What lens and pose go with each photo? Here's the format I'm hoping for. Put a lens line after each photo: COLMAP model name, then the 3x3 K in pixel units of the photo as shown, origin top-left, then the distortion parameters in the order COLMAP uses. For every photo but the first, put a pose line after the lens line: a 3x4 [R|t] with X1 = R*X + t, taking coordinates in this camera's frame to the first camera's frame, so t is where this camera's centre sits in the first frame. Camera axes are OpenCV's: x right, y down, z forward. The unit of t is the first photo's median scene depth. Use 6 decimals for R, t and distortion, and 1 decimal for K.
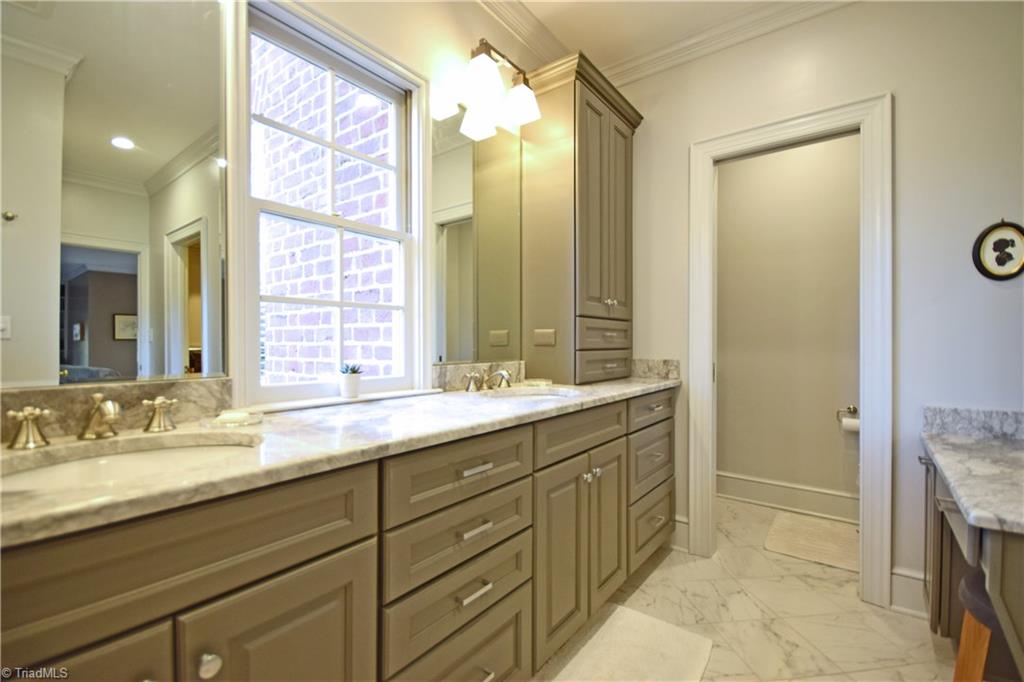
lens RADIAL K [[448.6, 0, 511.1], [0, 448.6, 341.7], [0, 0, 1]] dist [0.008675, -0.006798]
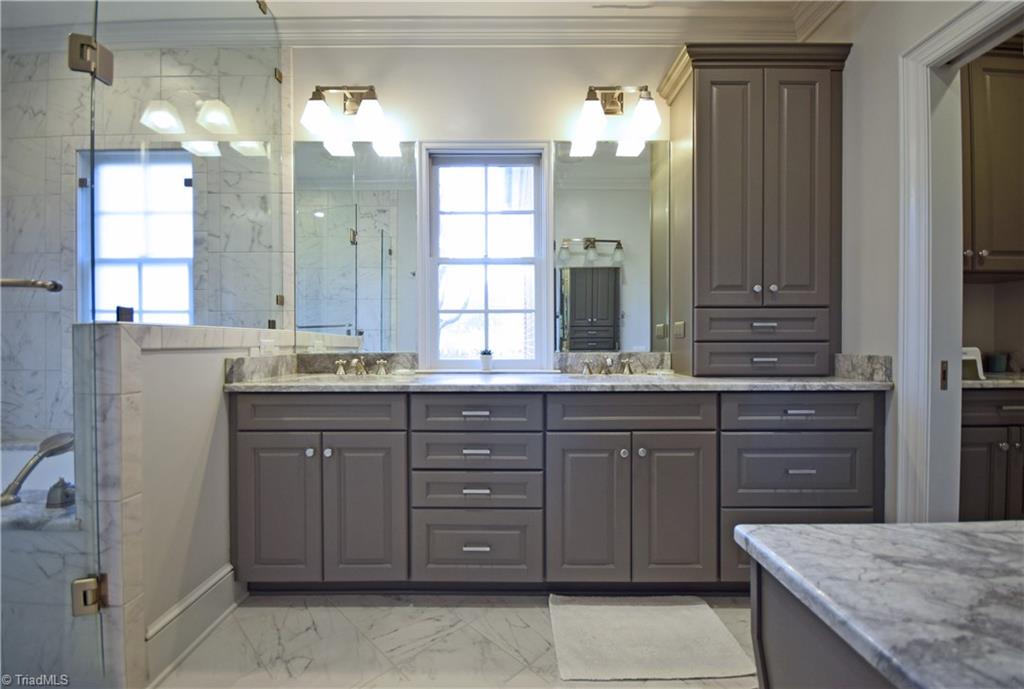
lens RADIAL K [[437.0, 0, 501.6], [0, 437.0, 346.3], [0, 0, 1]] dist [-0.002853, -0.001708]
pose [[0.615383, 0.005367, -0.788210, 0.982082], [0.003344, 0.999950, 0.009419, 0.028644], [0.788221, -0.008432, 0.615334, 0.103062]]
